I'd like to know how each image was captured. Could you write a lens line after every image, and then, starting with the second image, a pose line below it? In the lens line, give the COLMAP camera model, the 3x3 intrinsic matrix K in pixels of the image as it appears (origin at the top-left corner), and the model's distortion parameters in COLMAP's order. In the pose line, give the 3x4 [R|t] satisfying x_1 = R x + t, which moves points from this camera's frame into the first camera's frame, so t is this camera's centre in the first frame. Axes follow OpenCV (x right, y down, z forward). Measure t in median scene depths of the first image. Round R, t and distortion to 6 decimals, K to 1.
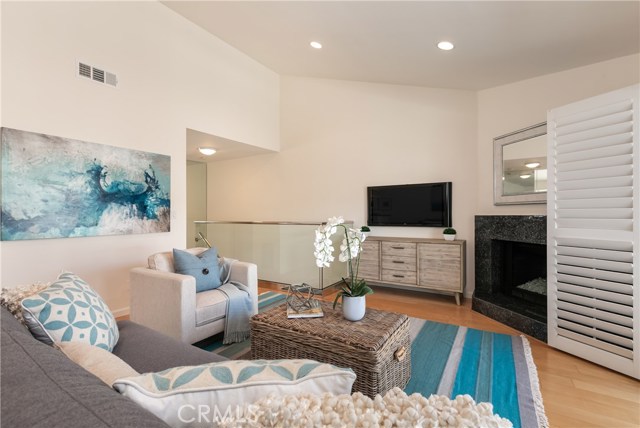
lens RADIAL K [[288.5, 0, 322.8], [0, 288.5, 212.7], [0, 0, 1]] dist [-0.009481, 0.001019]
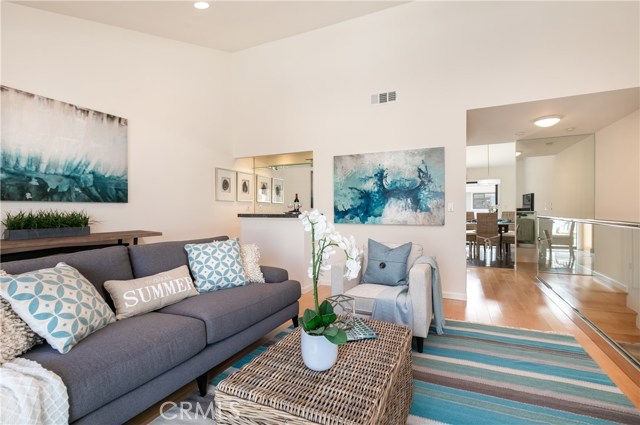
lens RADIAL K [[288.5, 0, 323.7], [0, 288.5, 208.5], [0, 0, 1]] dist [-0.009481, 0.001019]
pose [[0.113132, 0.002589, -0.993577, 0.405840], [0.007508, 0.999966, 0.003460, 0.003882], [0.993552, -0.007851, 0.113109, 0.514474]]
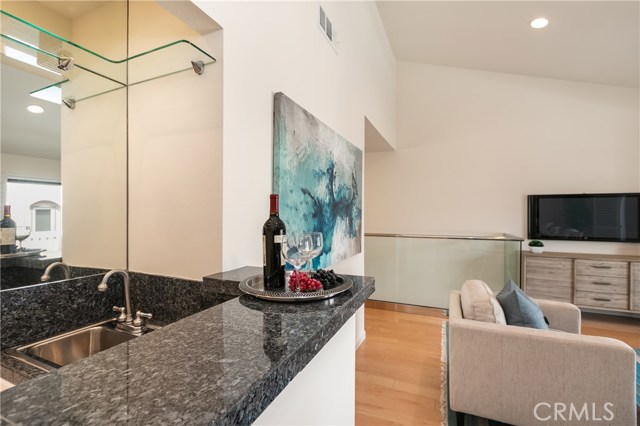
lens RADIAL K [[288.5, 0, 319.2], [0, 288.5, 211.5], [0, 0, 1]] dist [-0.009481, 0.001019]
pose [[0.990676, 0.011783, 0.135726, -0.782348], [-0.011548, 0.999930, -0.002521, -0.038863], [-0.135746, 0.000930, 0.990743, 0.282717]]
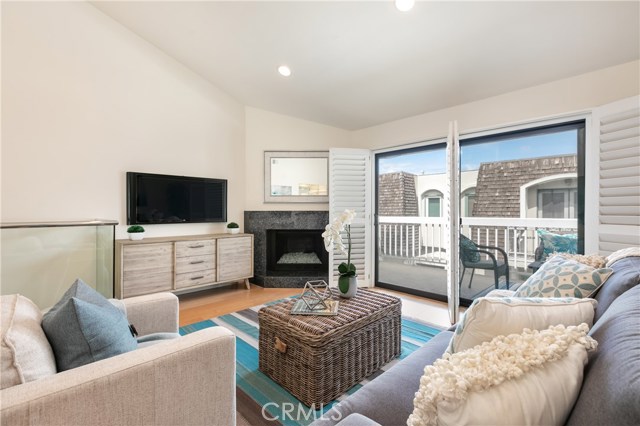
lens RADIAL K [[288.5, 0, 325.4], [0, 288.5, 210.9], [0, 0, 1]] dist [-0.009481, 0.001019]
pose [[0.228590, 0.004155, 0.973514, -0.581040], [-0.004413, 0.999985, -0.003232, 0.011917], [-0.973513, -0.003557, 0.228605, 0.444274]]
